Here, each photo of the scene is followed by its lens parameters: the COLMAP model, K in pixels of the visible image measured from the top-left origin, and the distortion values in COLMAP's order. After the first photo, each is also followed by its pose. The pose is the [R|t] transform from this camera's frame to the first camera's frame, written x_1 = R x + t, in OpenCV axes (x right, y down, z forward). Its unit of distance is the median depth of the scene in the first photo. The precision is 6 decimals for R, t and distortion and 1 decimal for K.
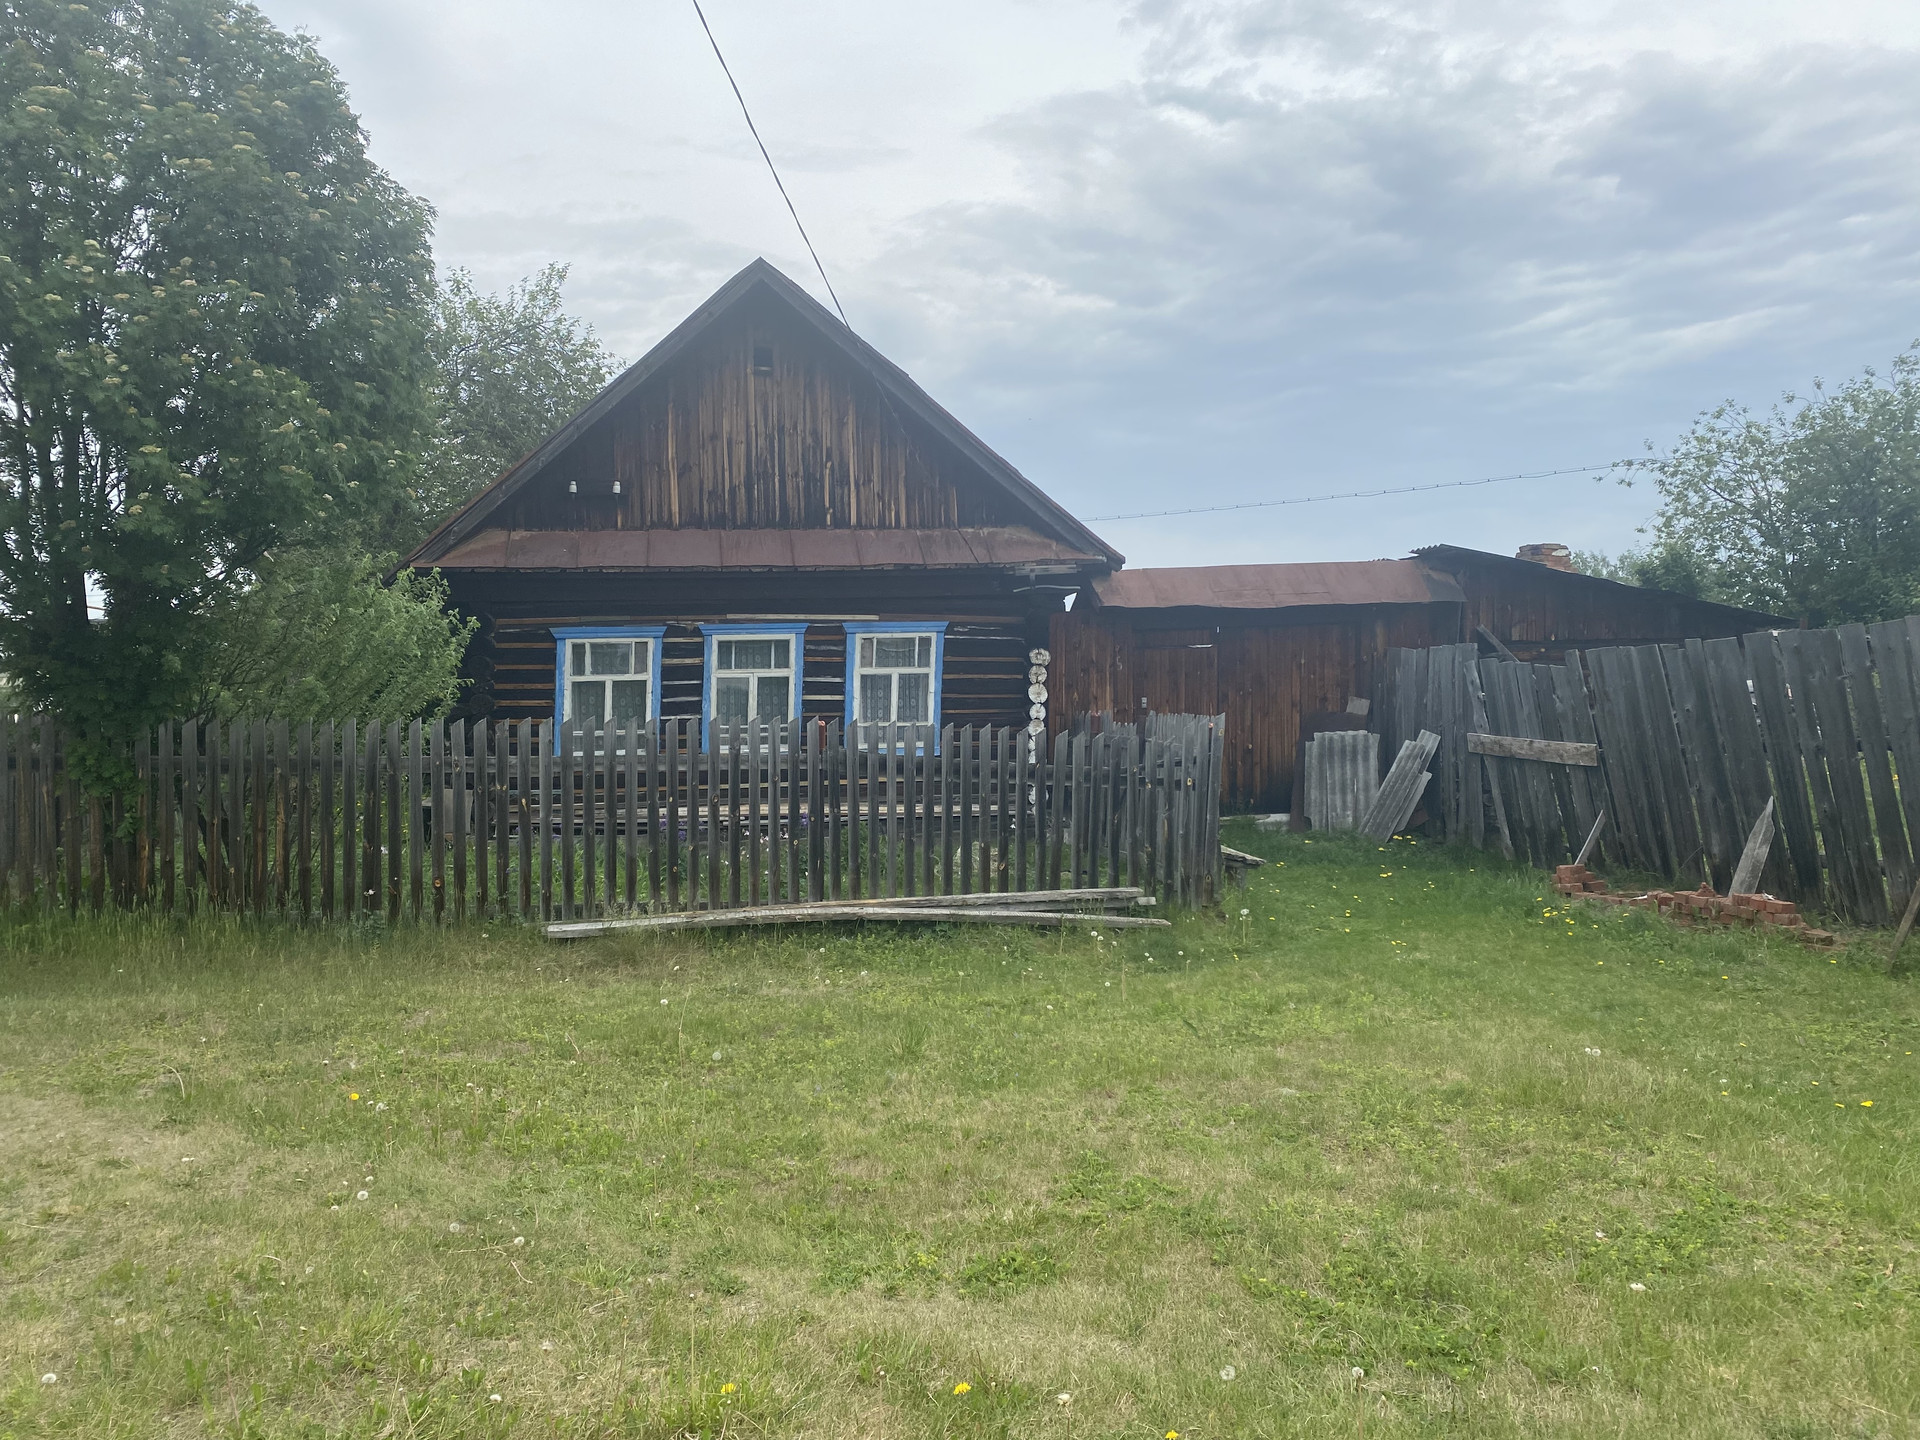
lens RADIAL K [[1424.8, 0, 960.0], [0, 1424.8, 720.0], [0, 0, 1]] dist [0.115255, -0.211902]
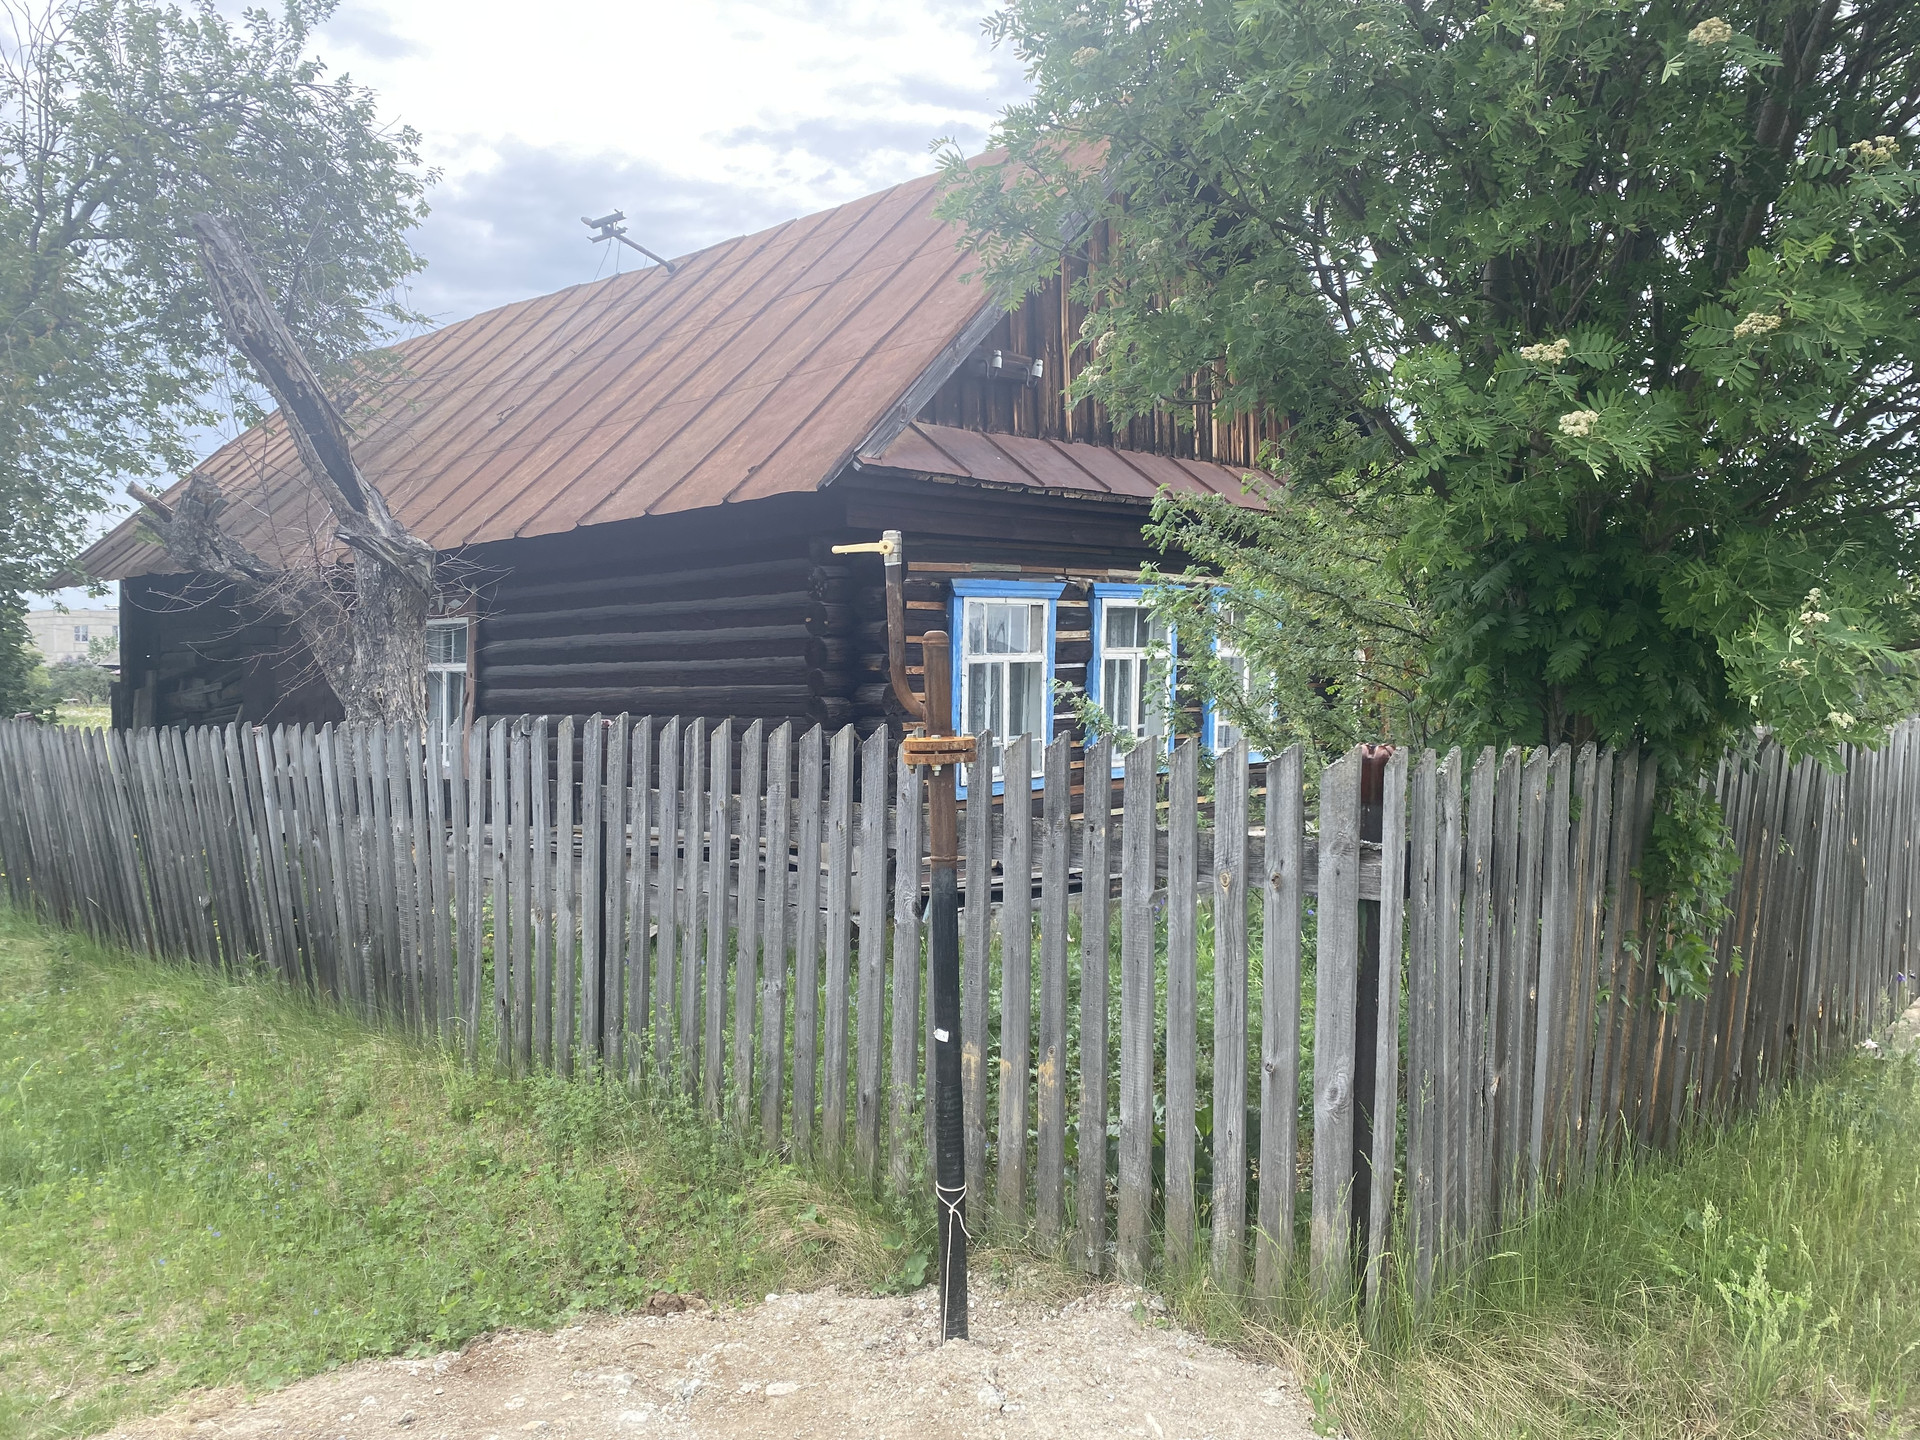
lens RADIAL K [[1424.8, 0, 960.0], [0, 1424.8, 720.0], [0, 0, 1]] dist [0.115255, -0.211902]
pose [[0.824430, -0.017883, 0.565681, -0.615887], [0.020692, 0.999785, 0.001449, -0.002206], [-0.565585, 0.010511, 0.824623, 0.455287]]
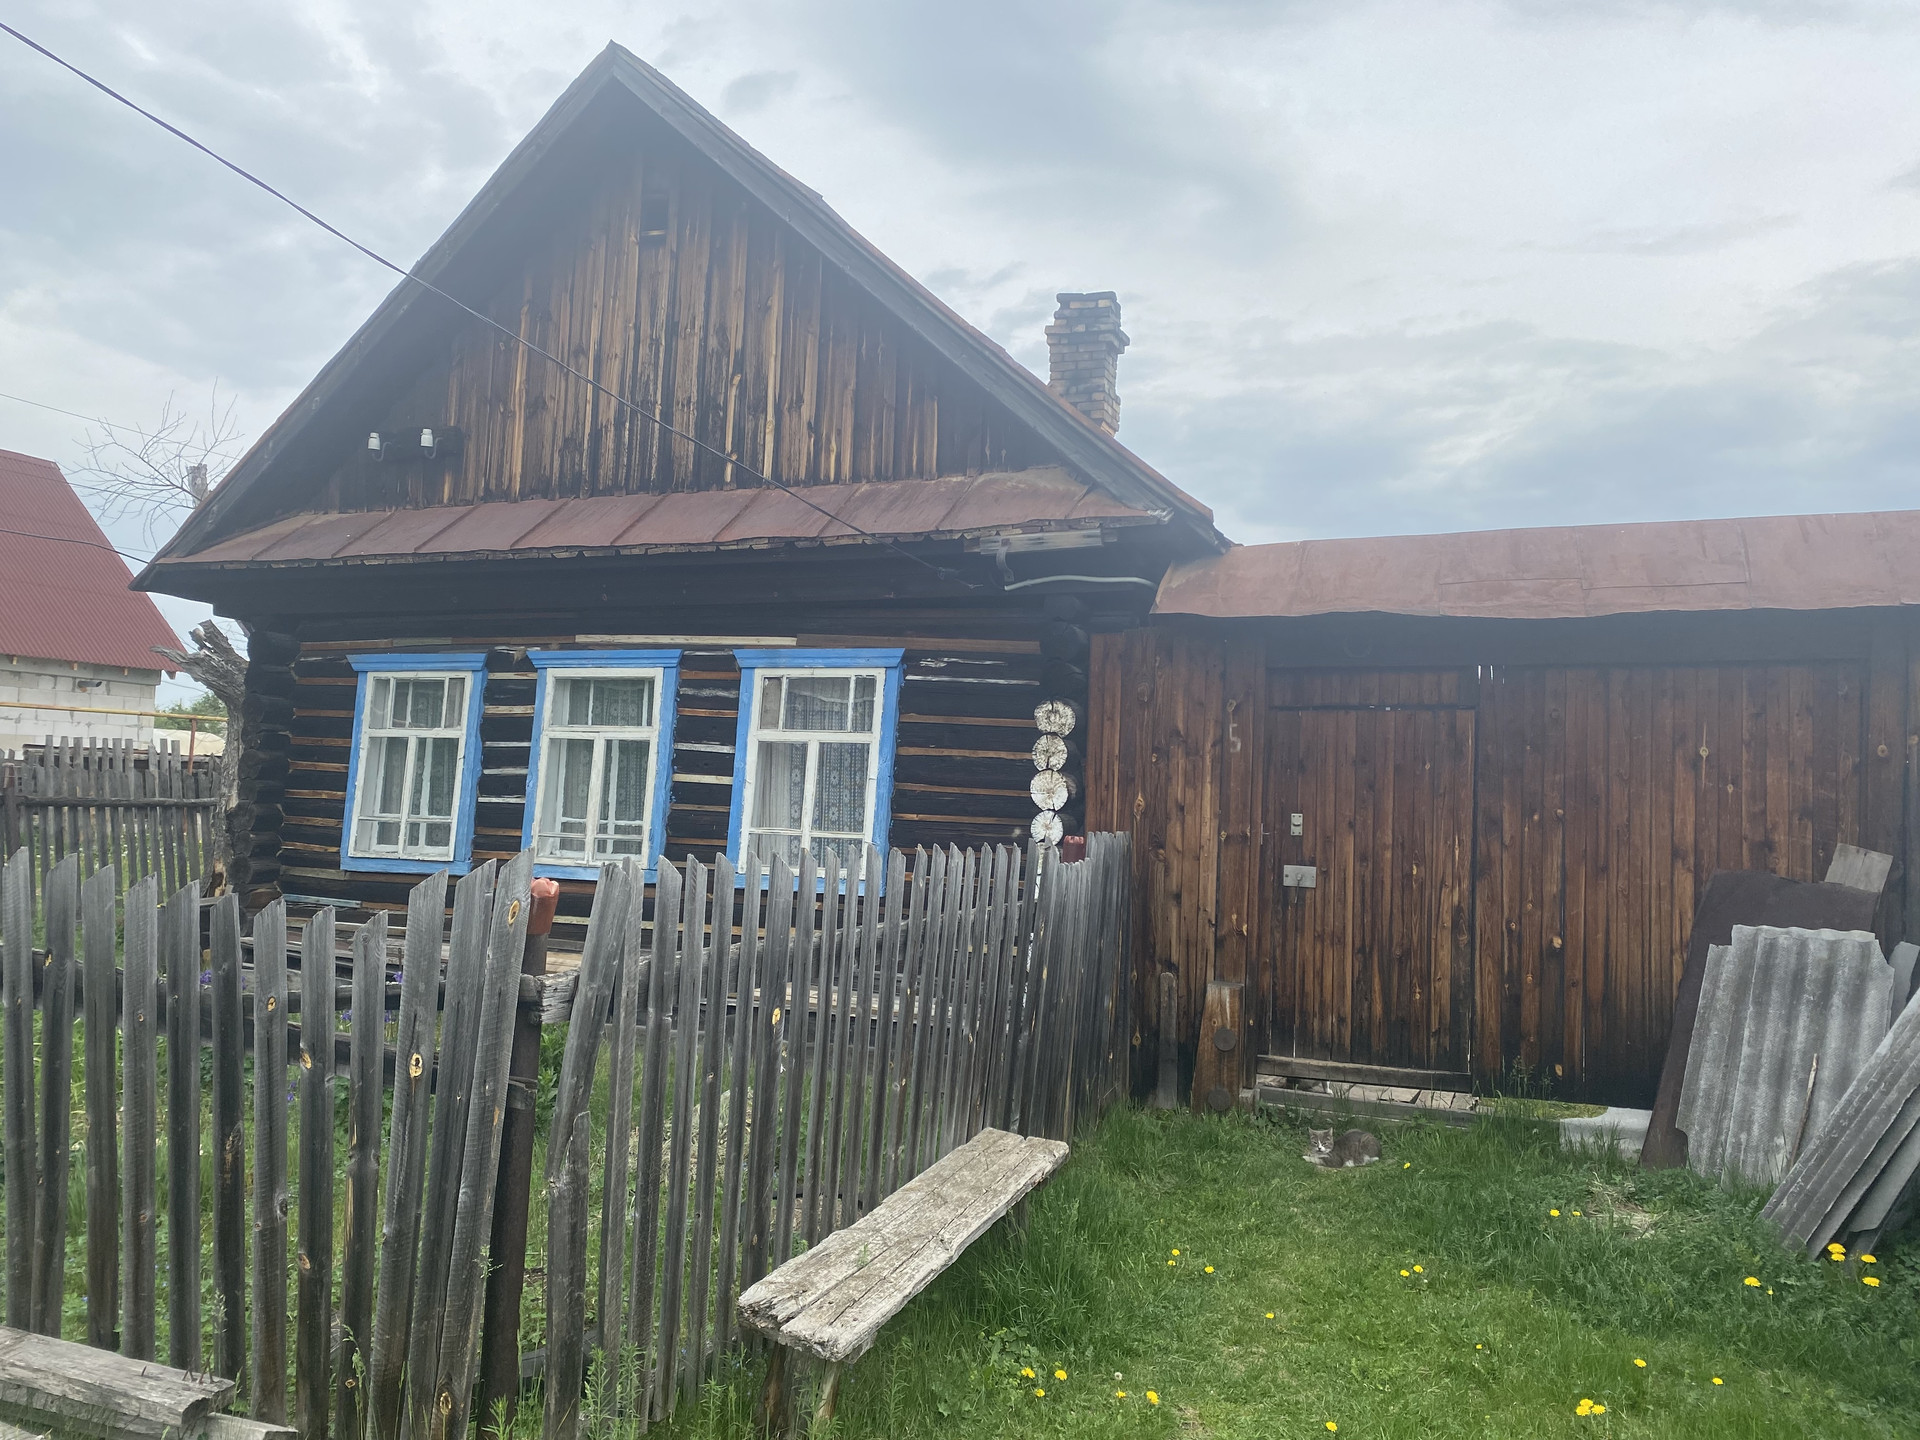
lens RADIAL K [[1424.8, 0, 960.0], [0, 1424.8, 720.0], [0, 0, 1]] dist [0.115255, -0.211902]
pose [[0.845955, 0.023694, -0.532728, 0.299303], [-0.061913, 0.996620, -0.053990, -0.014740], [0.529648, 0.078656, 0.844563, 0.564856]]
